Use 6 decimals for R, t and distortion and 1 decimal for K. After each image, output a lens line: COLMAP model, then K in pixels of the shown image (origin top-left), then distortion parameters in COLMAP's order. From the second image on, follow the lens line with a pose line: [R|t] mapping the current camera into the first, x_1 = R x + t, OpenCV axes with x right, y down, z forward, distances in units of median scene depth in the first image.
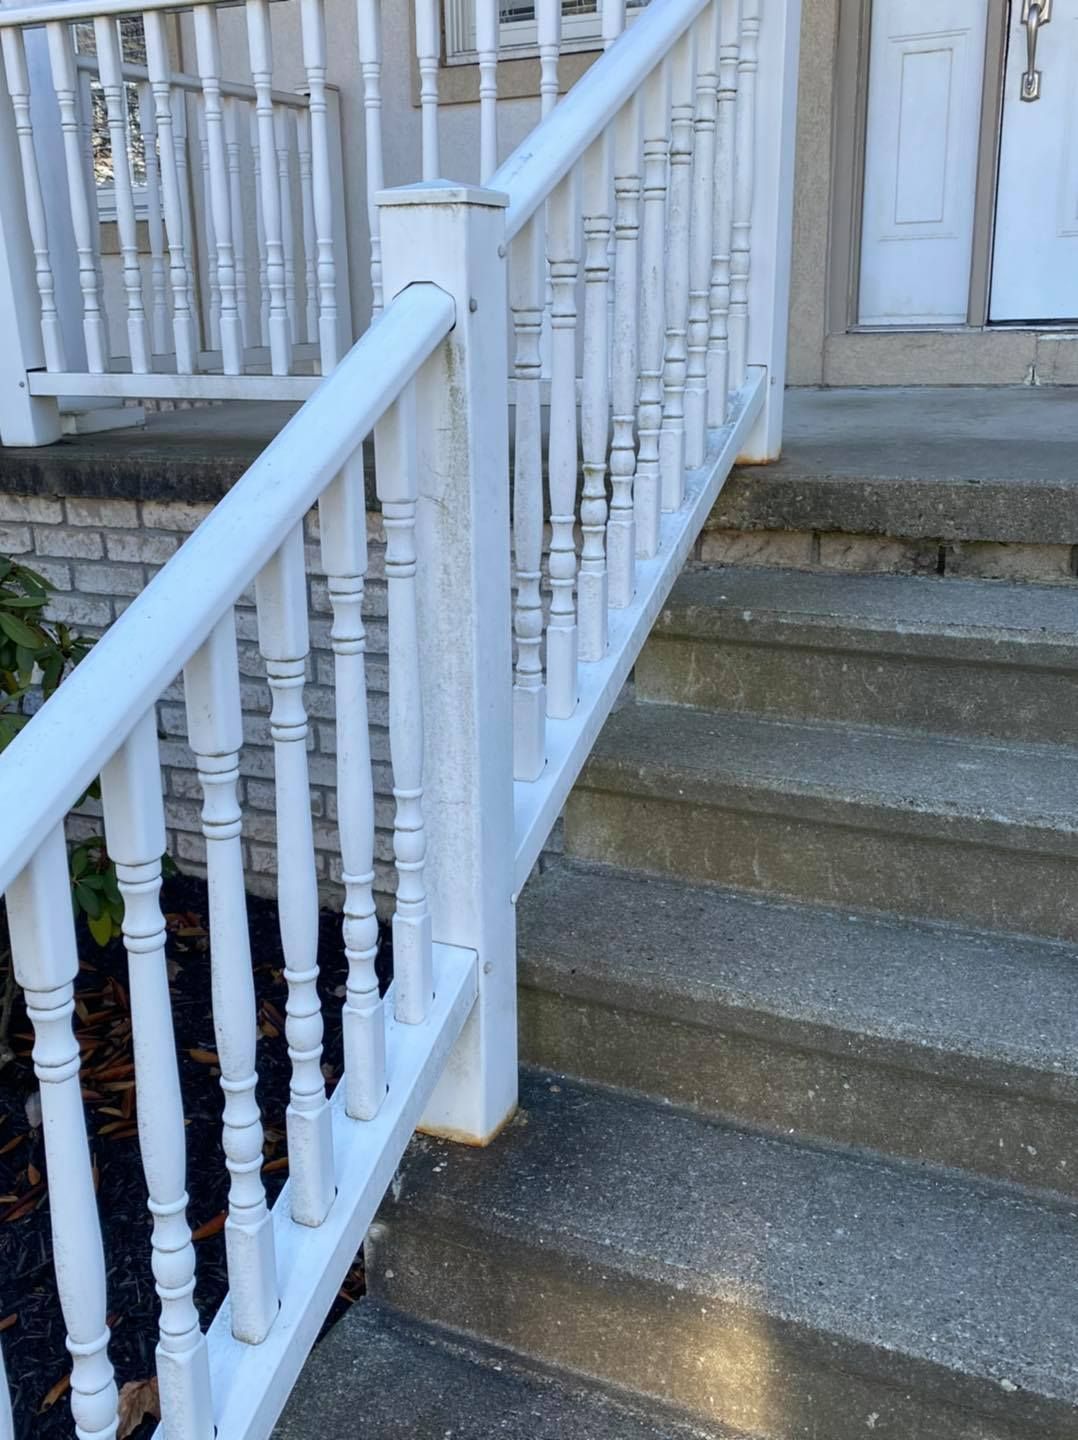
lens RADIAL K [[1392.5, 0, 537.9], [0, 1392.5, 719.6], [0, 0, 1]] dist [0.024811, 0.000000]
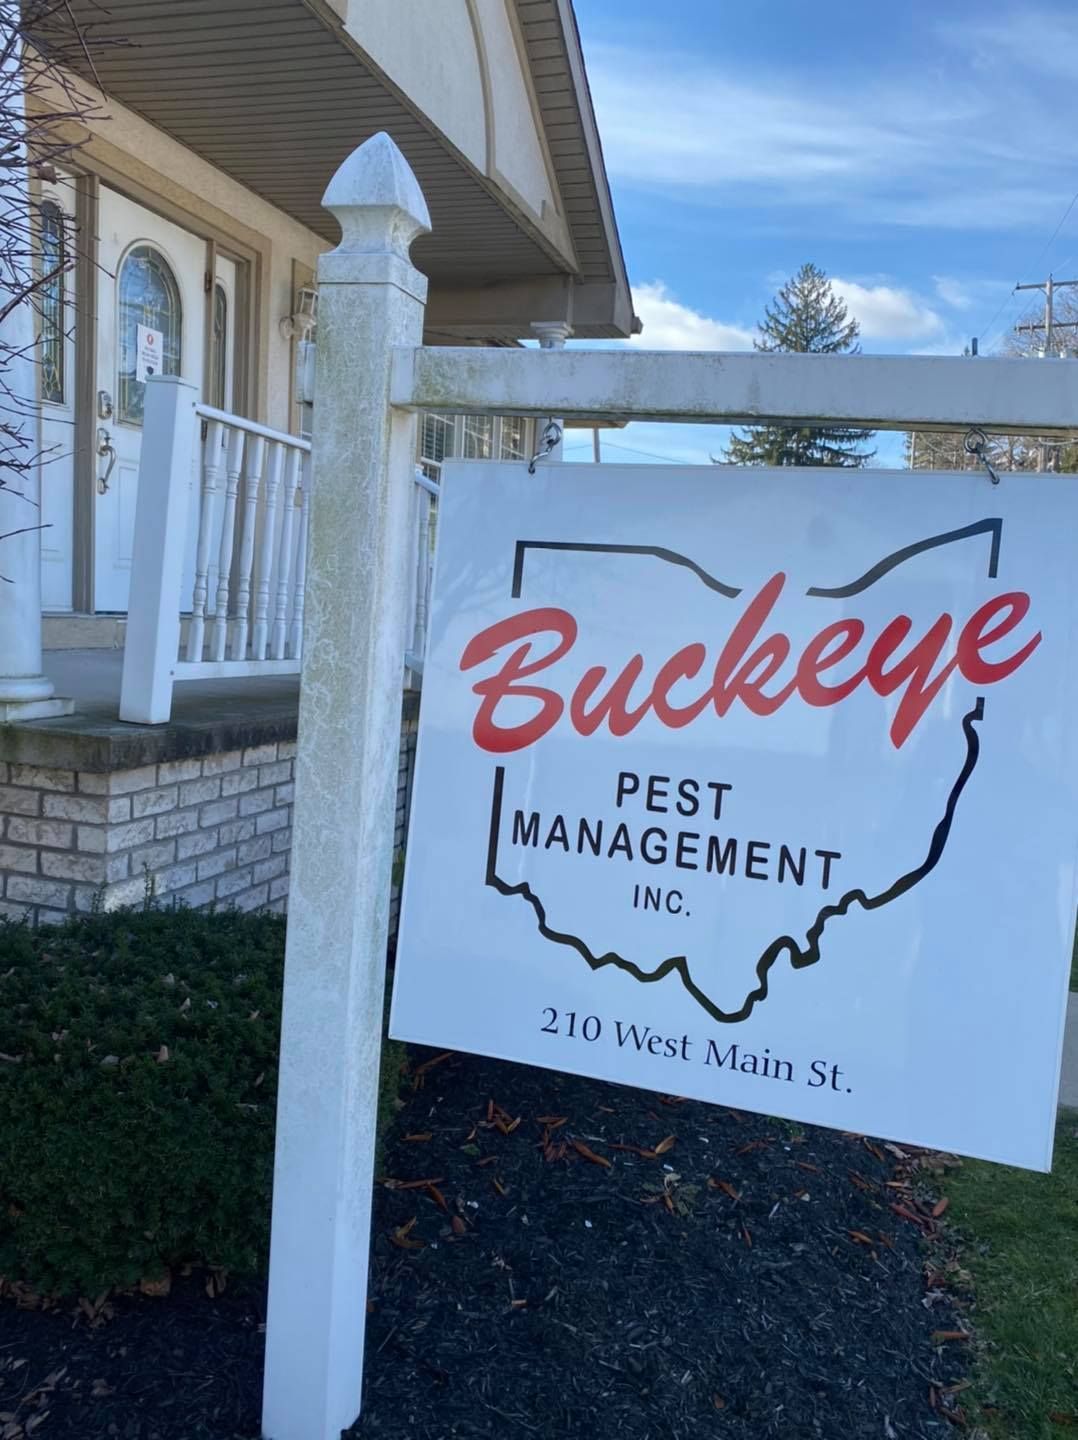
lens RADIAL K [[1197.1, 0, 542.9], [0, 1197.1, 723.4], [0, 0, 1]] dist [0.081433, -0.023363]
pose [[-0.169106, -0.089238, 0.981550, -1.517403], [0.212447, 0.969181, 0.124715, -0.266550], [-0.962429, 0.229617, -0.144936, 0.871118]]
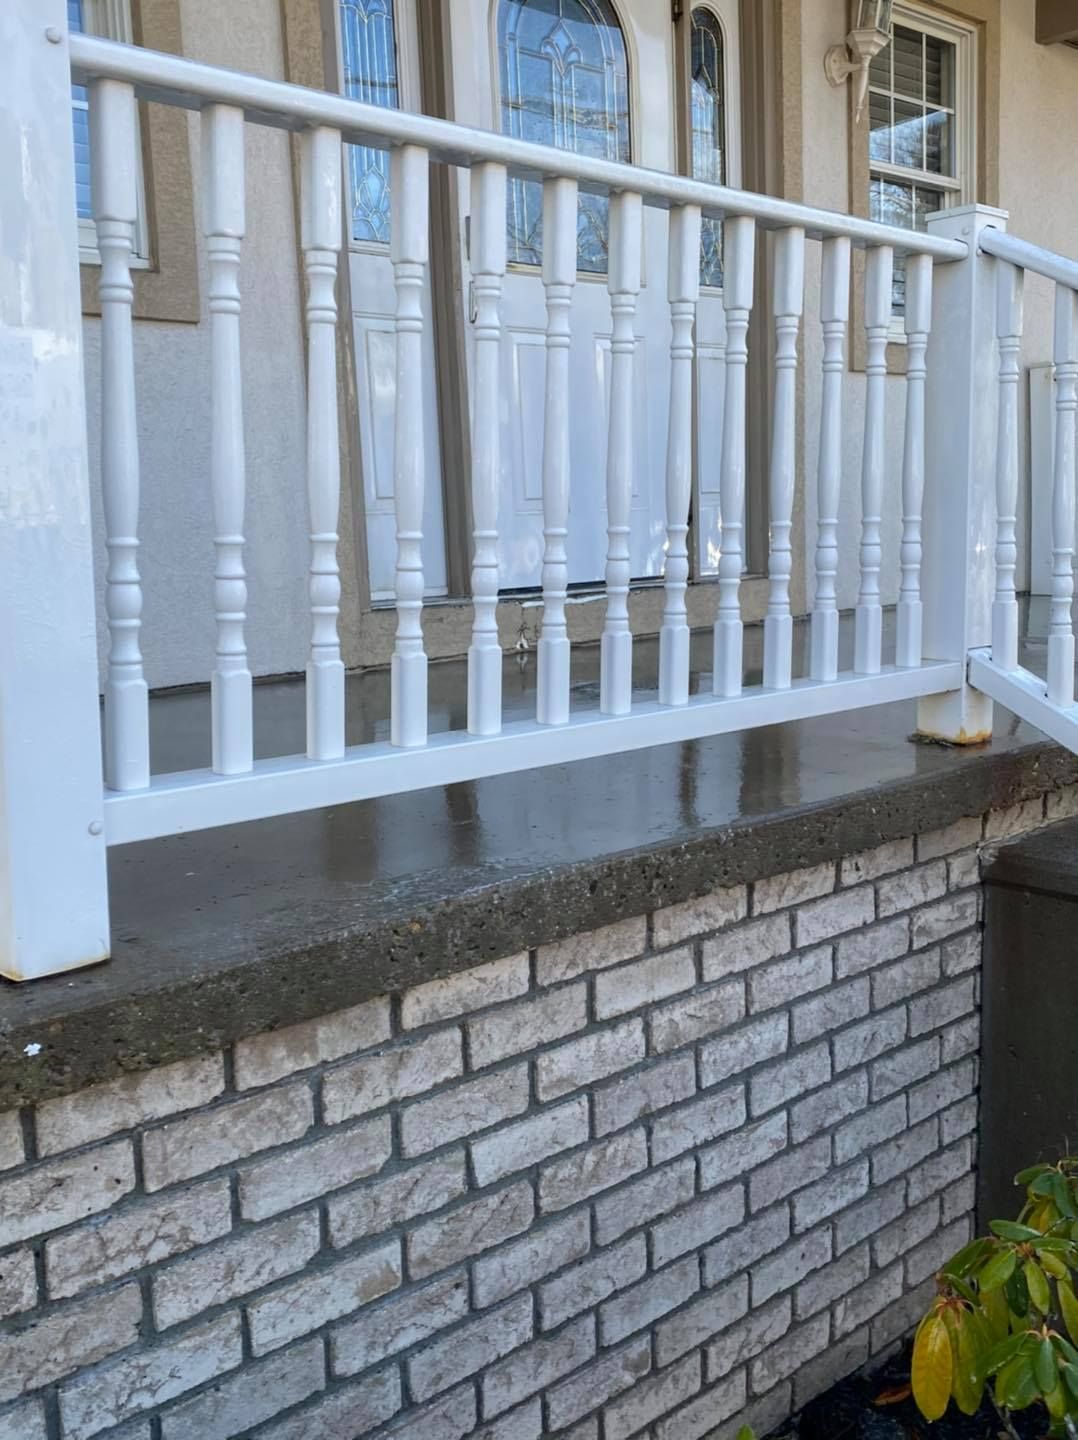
lens RADIAL K [[1392.5, 0, 521.7], [0, 1392.5, 716.2], [0, 0, 1]] dist [0.024811, 0.000000]
pose [[0.371646, -0.125556, 0.919845, -0.740135], [0.276688, 0.960765, 0.019351, -0.251422], [-0.886185, 0.247318, 0.391804, 0.716467]]
